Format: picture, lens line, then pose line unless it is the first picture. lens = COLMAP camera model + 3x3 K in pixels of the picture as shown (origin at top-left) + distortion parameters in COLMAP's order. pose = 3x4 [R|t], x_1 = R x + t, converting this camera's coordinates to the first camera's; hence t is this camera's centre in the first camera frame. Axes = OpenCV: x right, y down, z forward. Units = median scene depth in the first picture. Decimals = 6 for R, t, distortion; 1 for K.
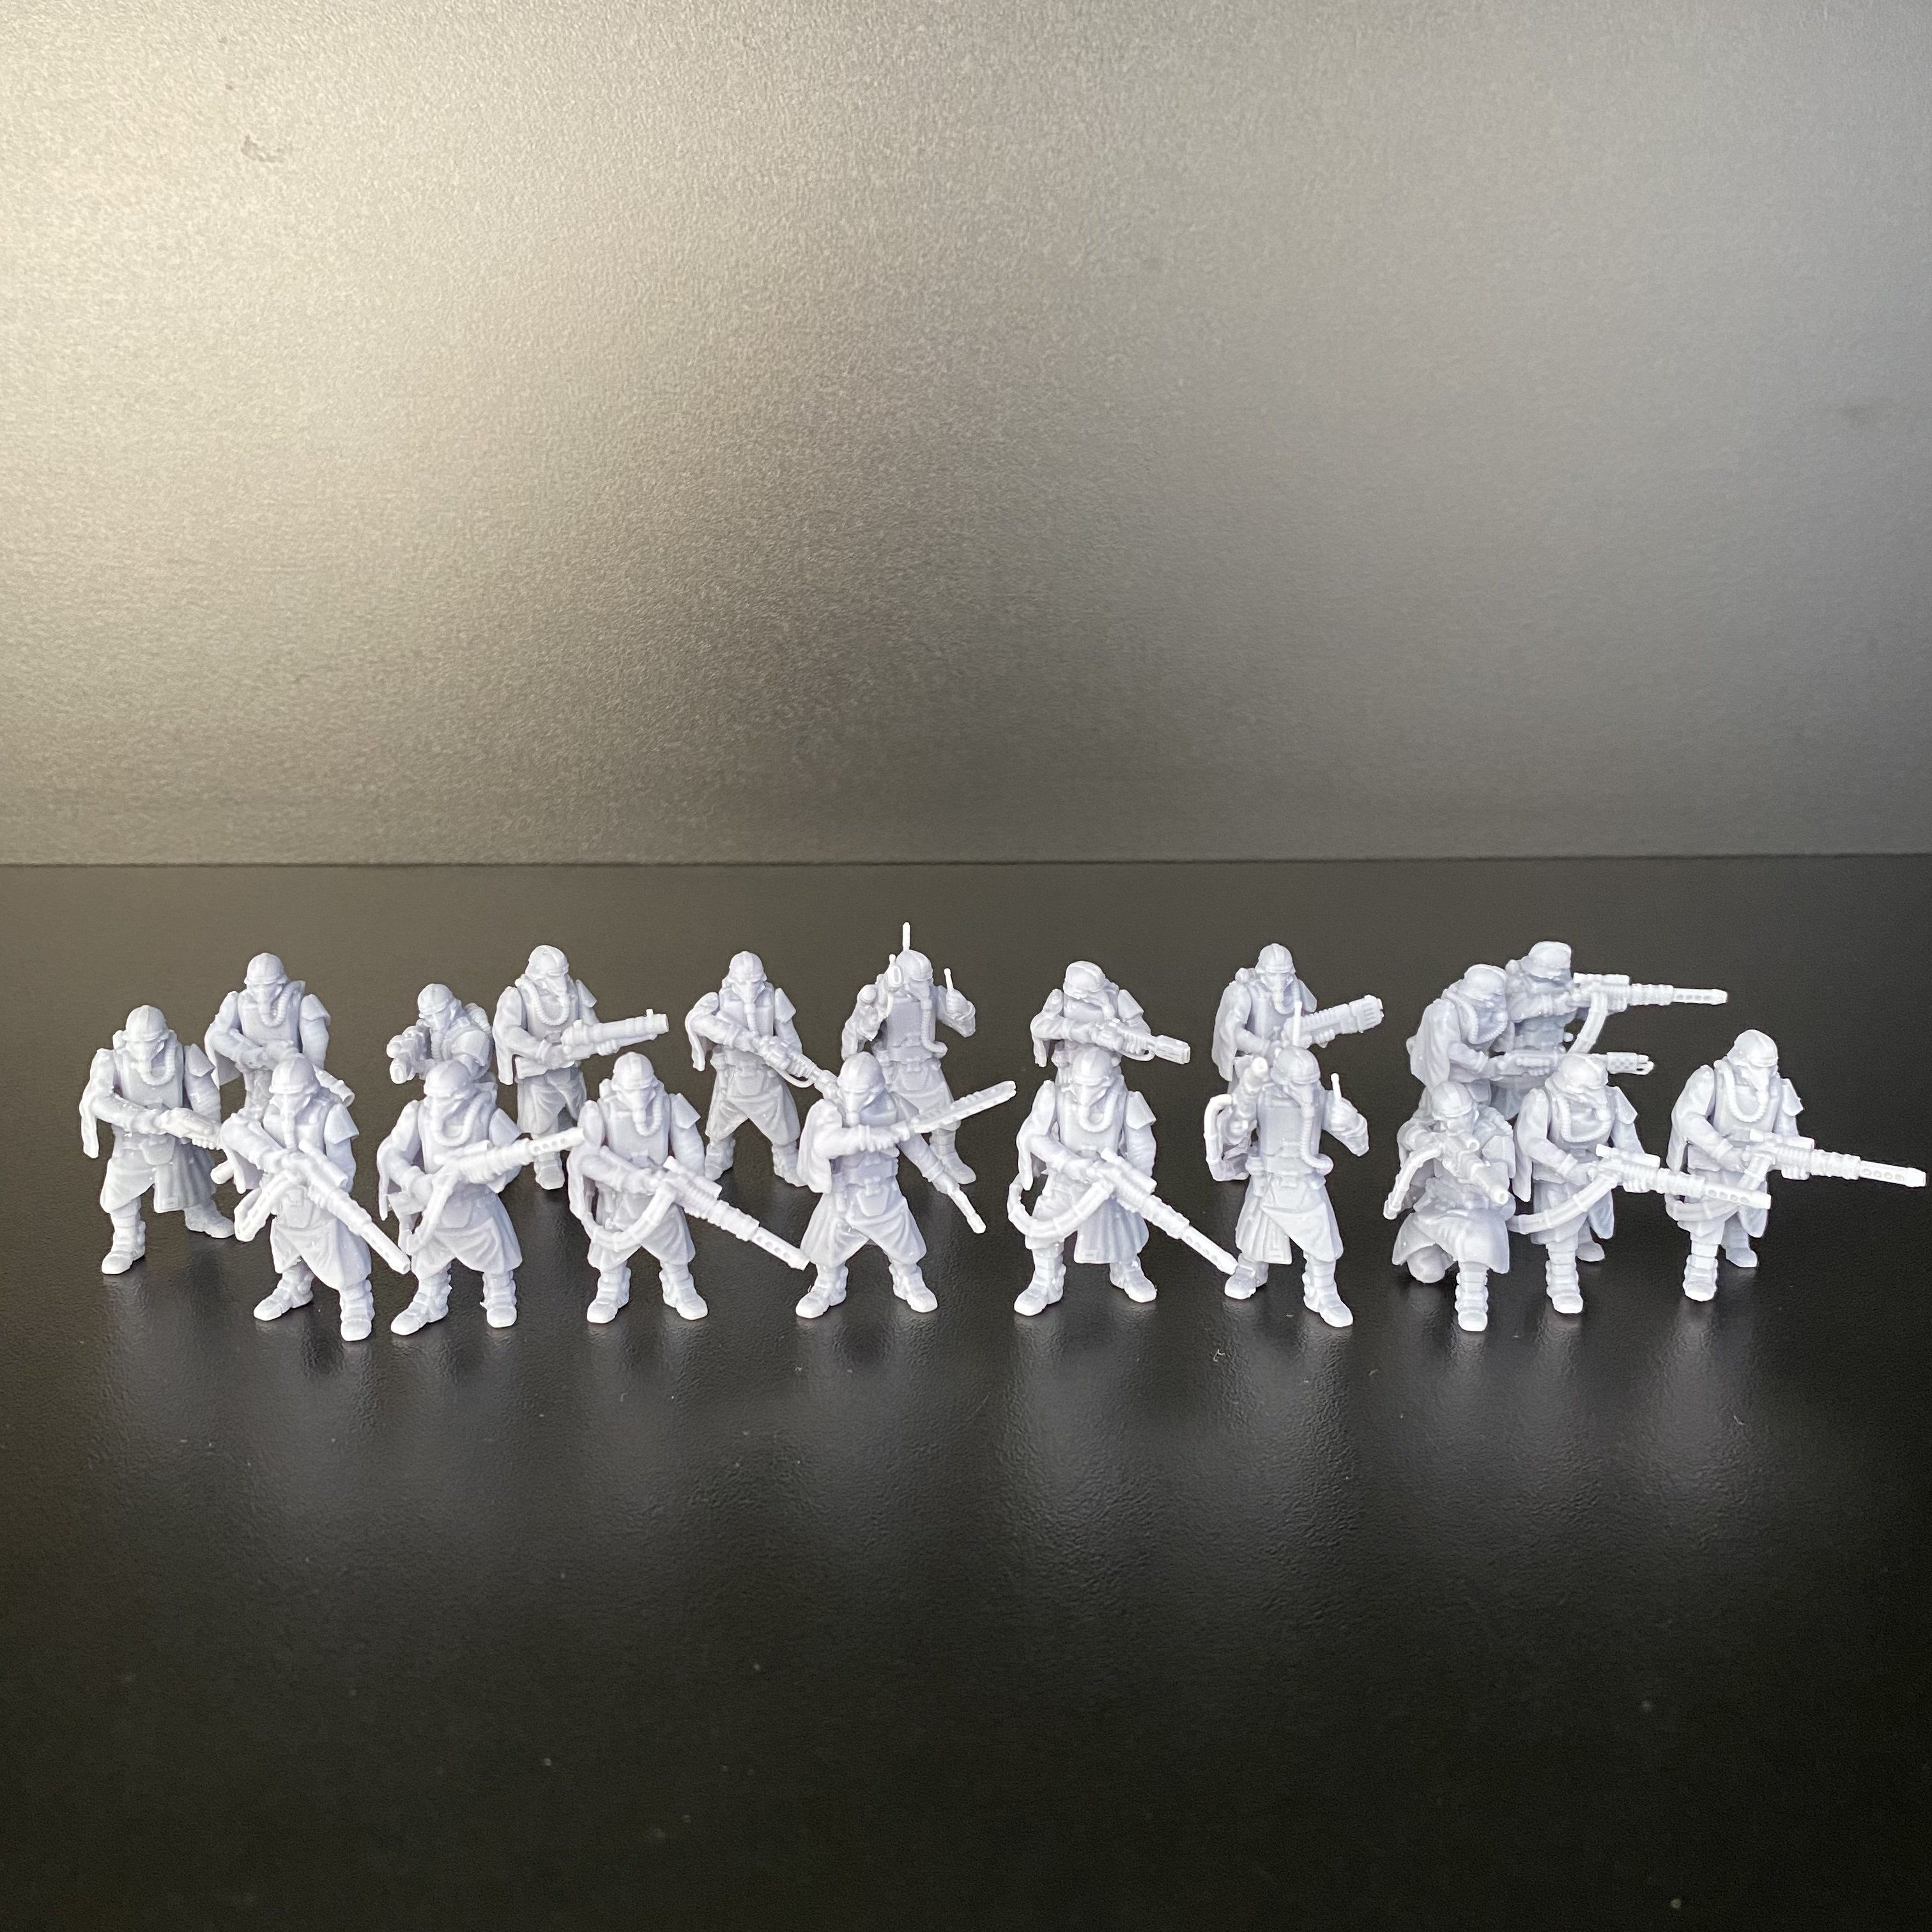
lens RADIAL K [[2048.9, 0, 964.3], [0, 2048.9, 951.8], [0, 0, 1]] dist [-0.009065, 0.000000]
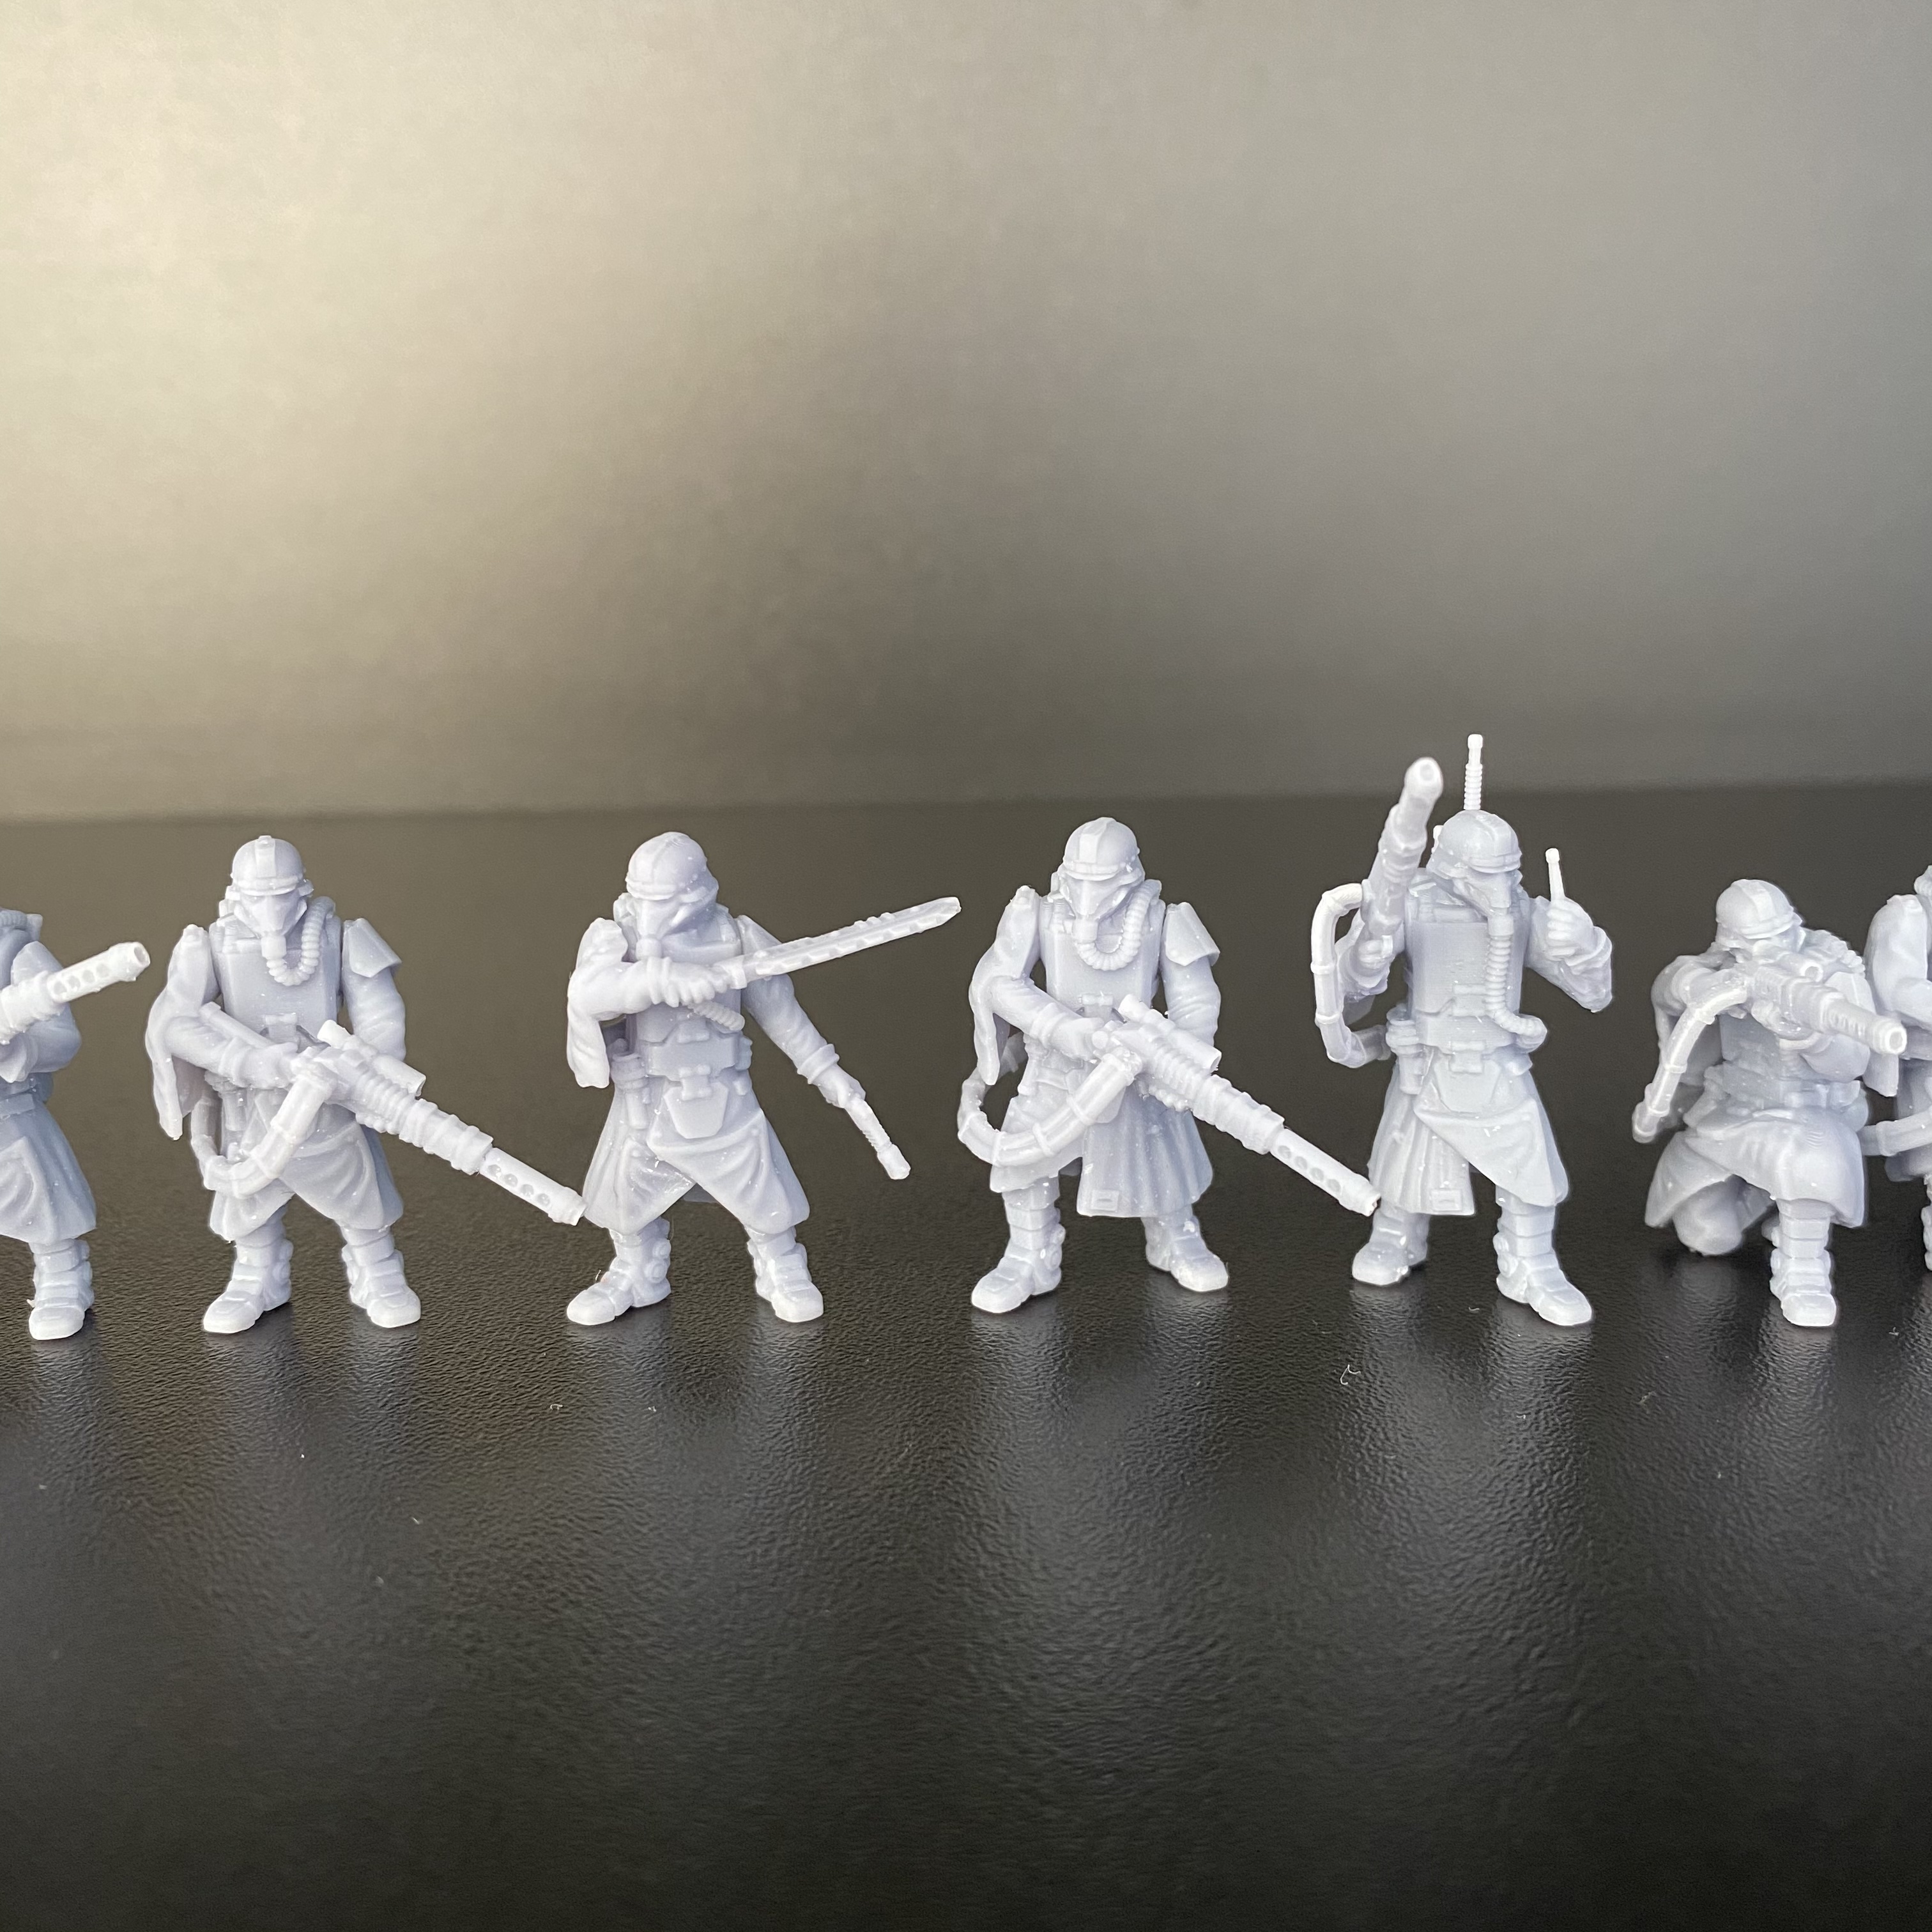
lens RADIAL K [[2048.9, 0, 971.3], [0, 2048.9, 976.2], [0, 0, 1]] dist [-0.009065, 0.000000]
pose [[0.999455, -0.017055, -0.028250, 0.040302], [0.015476, 0.998354, -0.055228, 0.113669], [0.029145, 0.054760, 0.998074, 0.431534]]
